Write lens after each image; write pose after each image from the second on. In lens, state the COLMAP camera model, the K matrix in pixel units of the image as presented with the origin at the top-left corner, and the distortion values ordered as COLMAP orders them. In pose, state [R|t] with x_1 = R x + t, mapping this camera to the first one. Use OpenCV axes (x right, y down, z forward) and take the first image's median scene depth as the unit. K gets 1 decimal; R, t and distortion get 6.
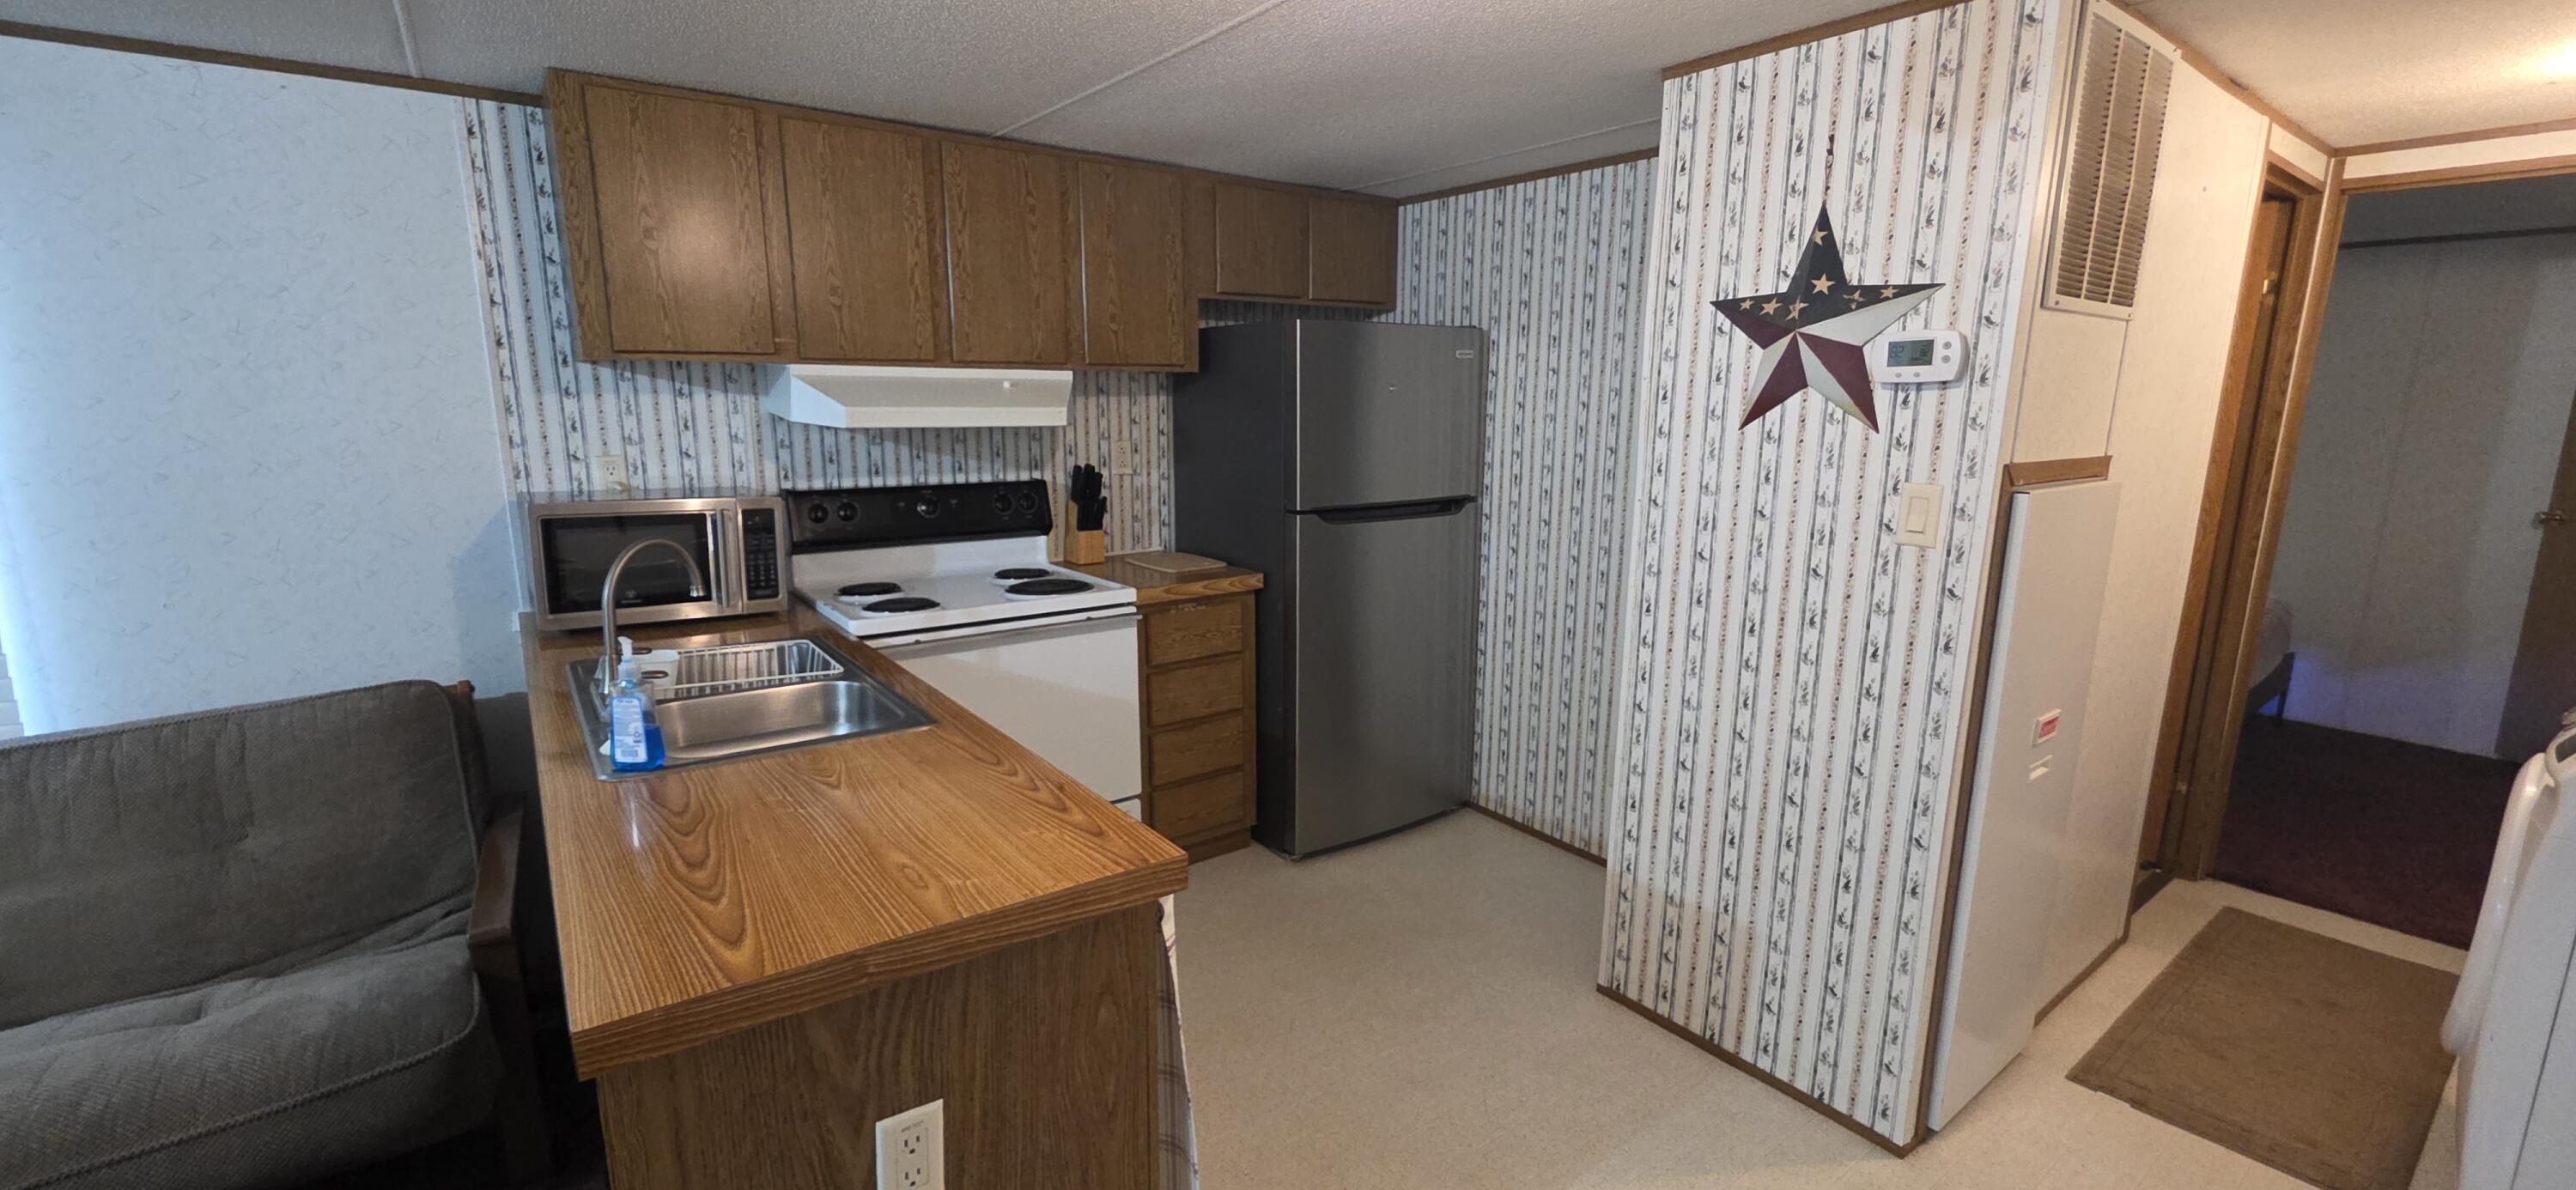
lens RADIAL K [[1029.6, 0, 1277.9], [0, 1029.6, 591.0], [0, 0, 1]] dist [-0.001102, 0.000640]
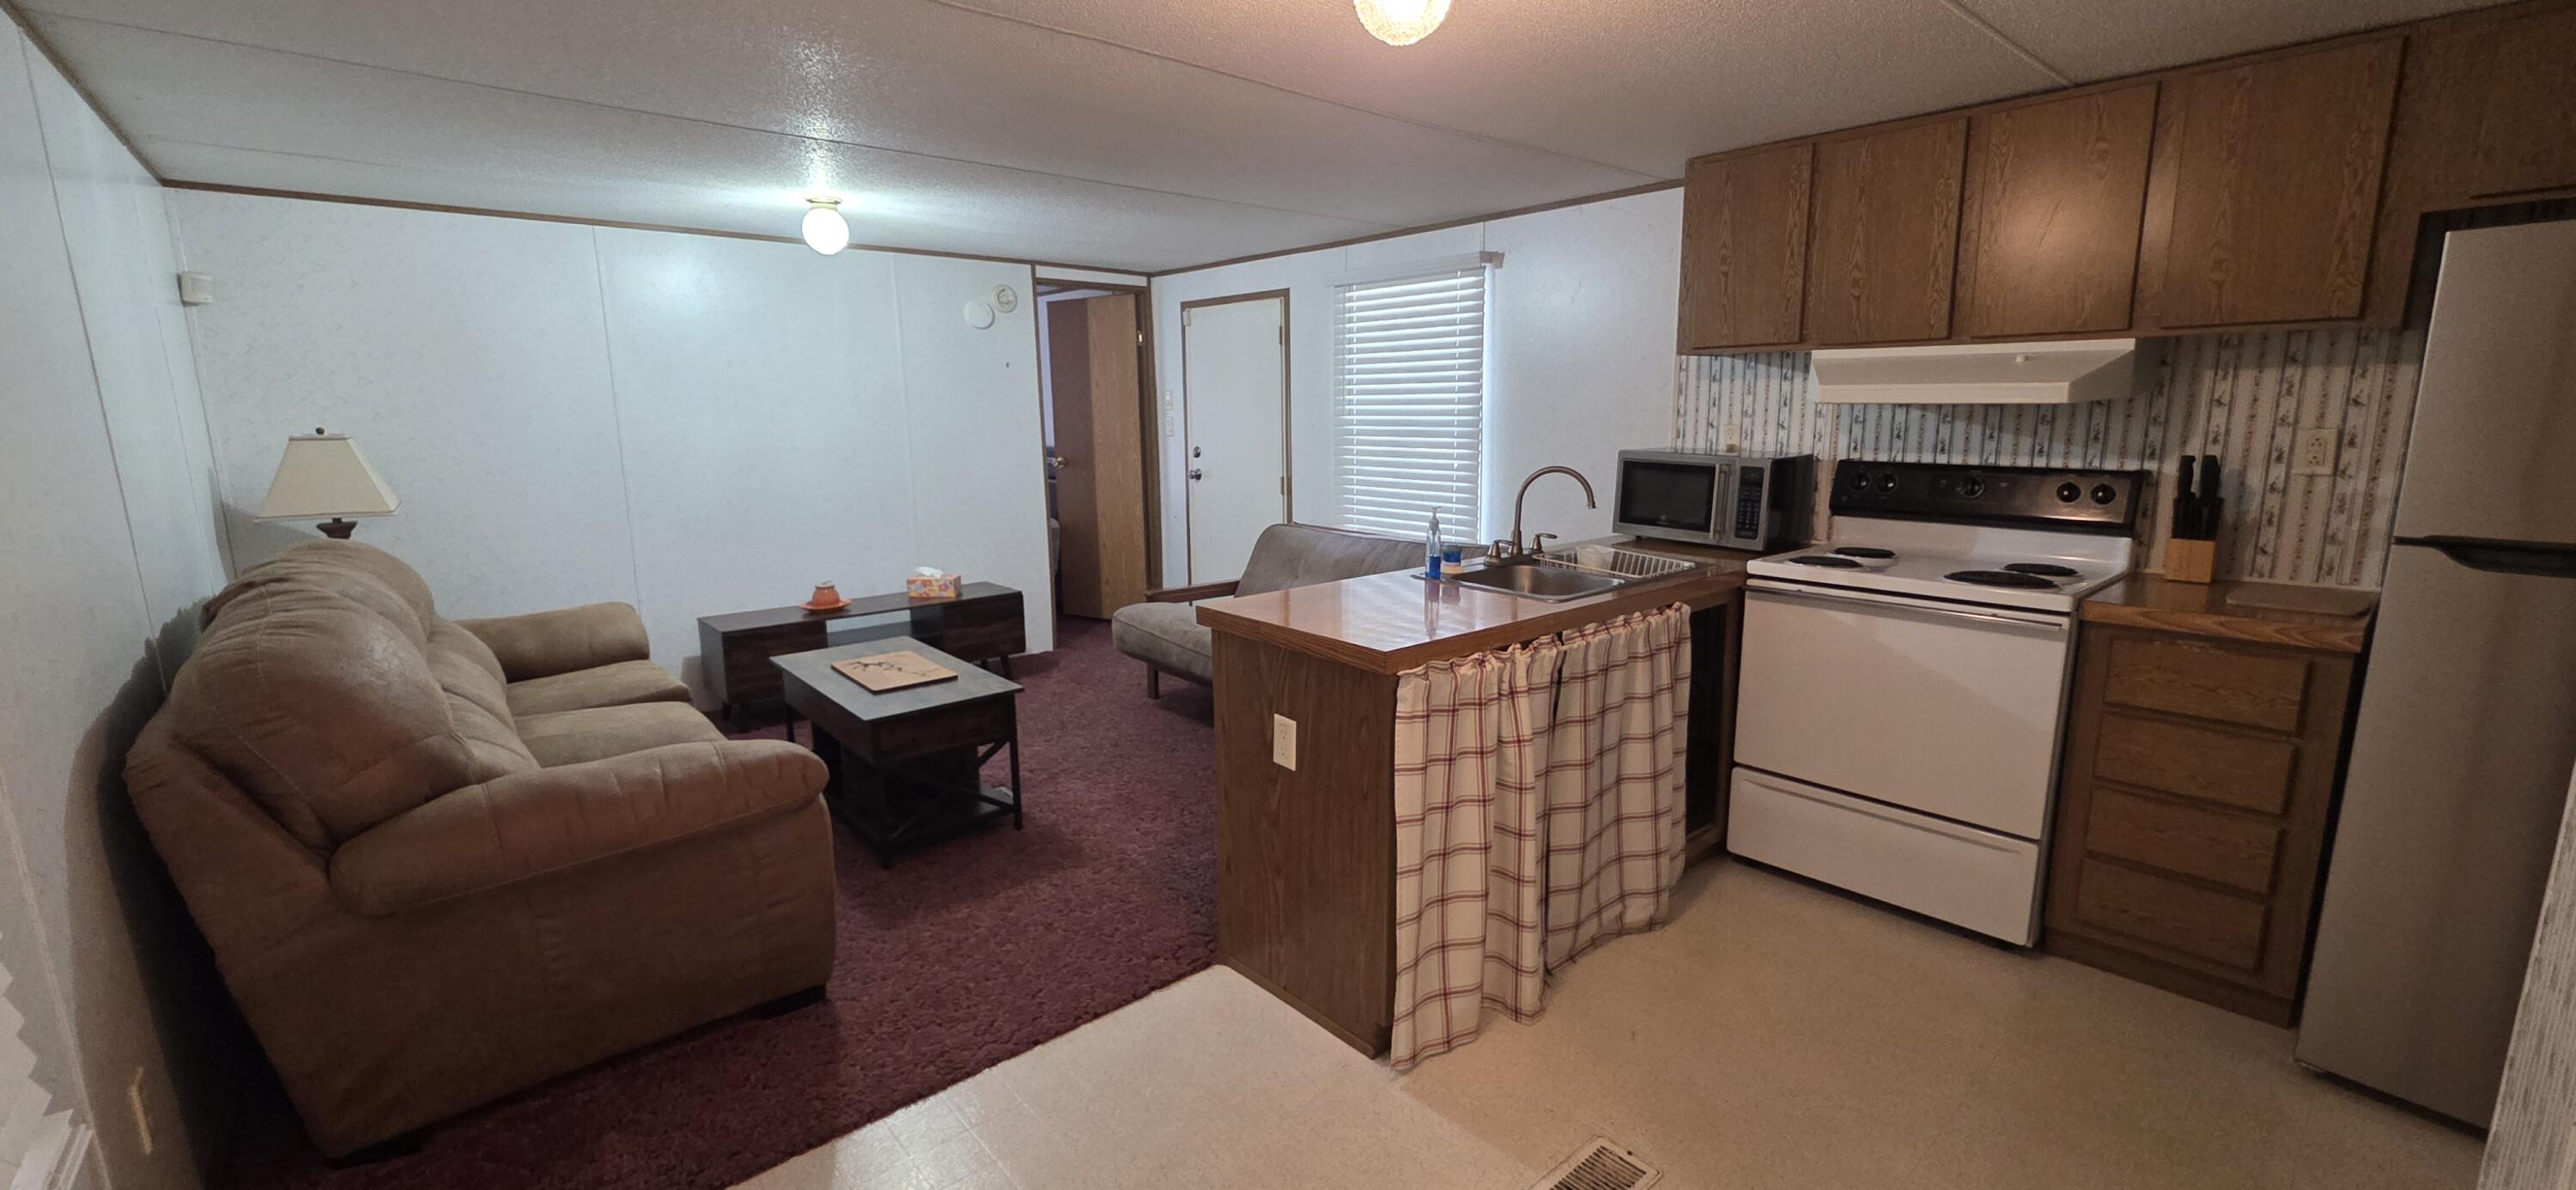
lens RADIAL K [[1029.6, 0, 1281.9], [0, 1029.6, 589.4], [0, 0, 1]] dist [-0.001102, 0.000640]
pose [[0.076833, 0.175225, -0.981526, 0.700515], [-0.174936, 0.971534, 0.159747, -0.033394], [0.981577, 0.159430, 0.105299, 0.312201]]
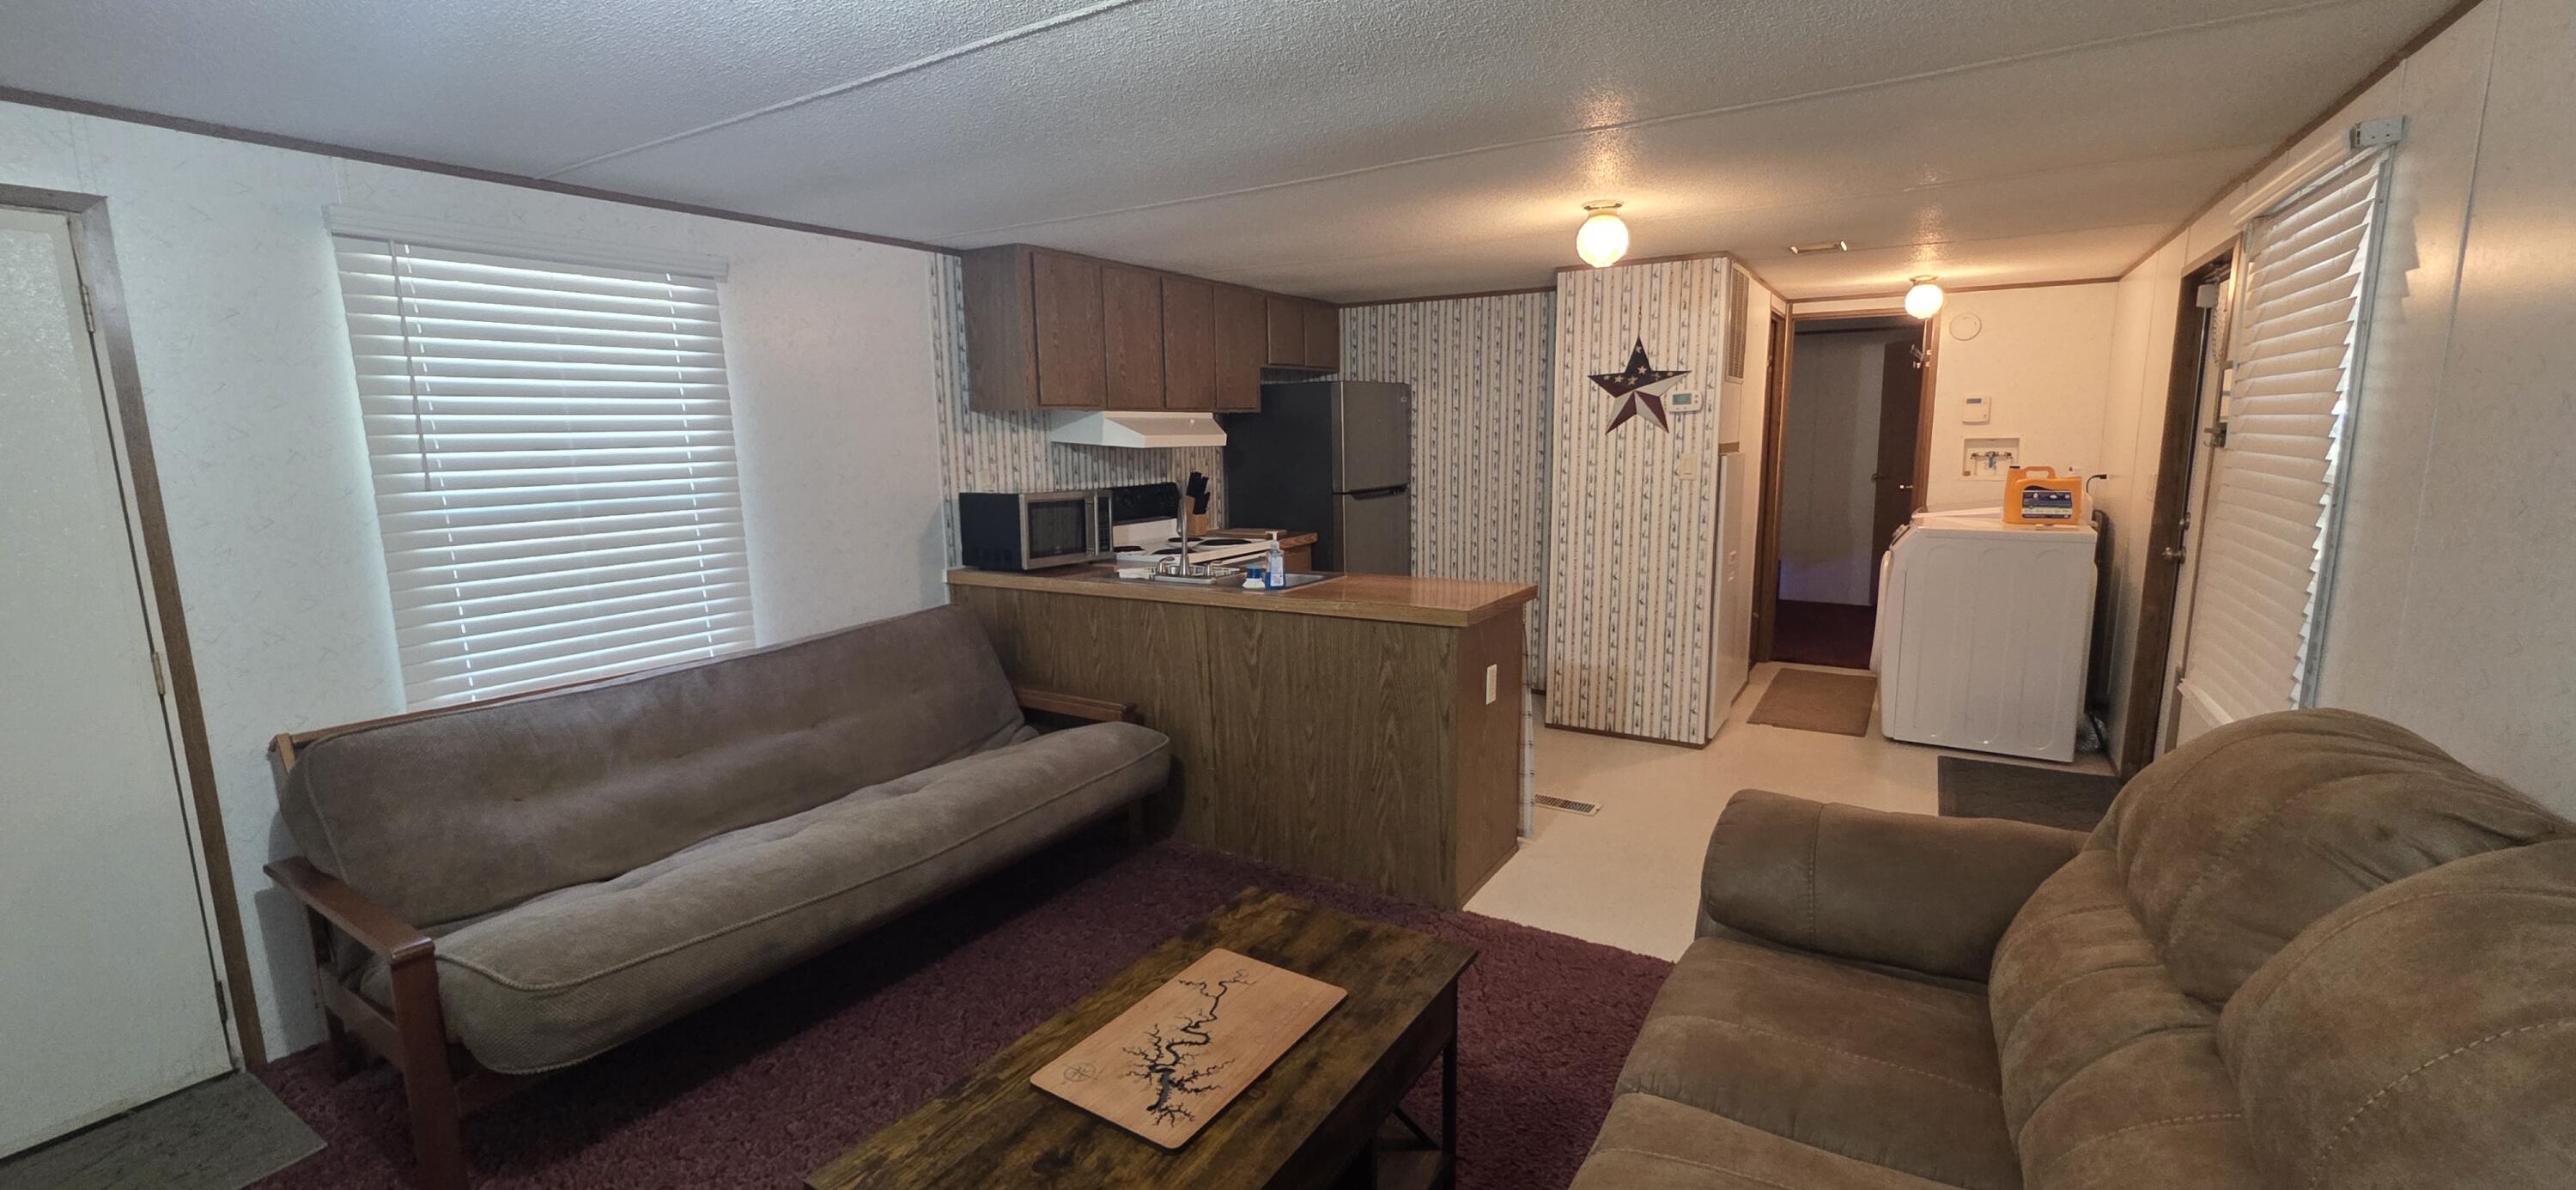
lens RADIAL K [[1029.6, 0, 1275.0], [0, 1029.6, 591.0], [0, 0, 1]] dist [-0.001102, 0.000640]
pose [[0.932853, -0.075896, 0.352173, -0.821850], [0.088744, 0.995844, -0.020458, 0.128302], [-0.349156, 0.050337, 0.935711, -0.639455]]
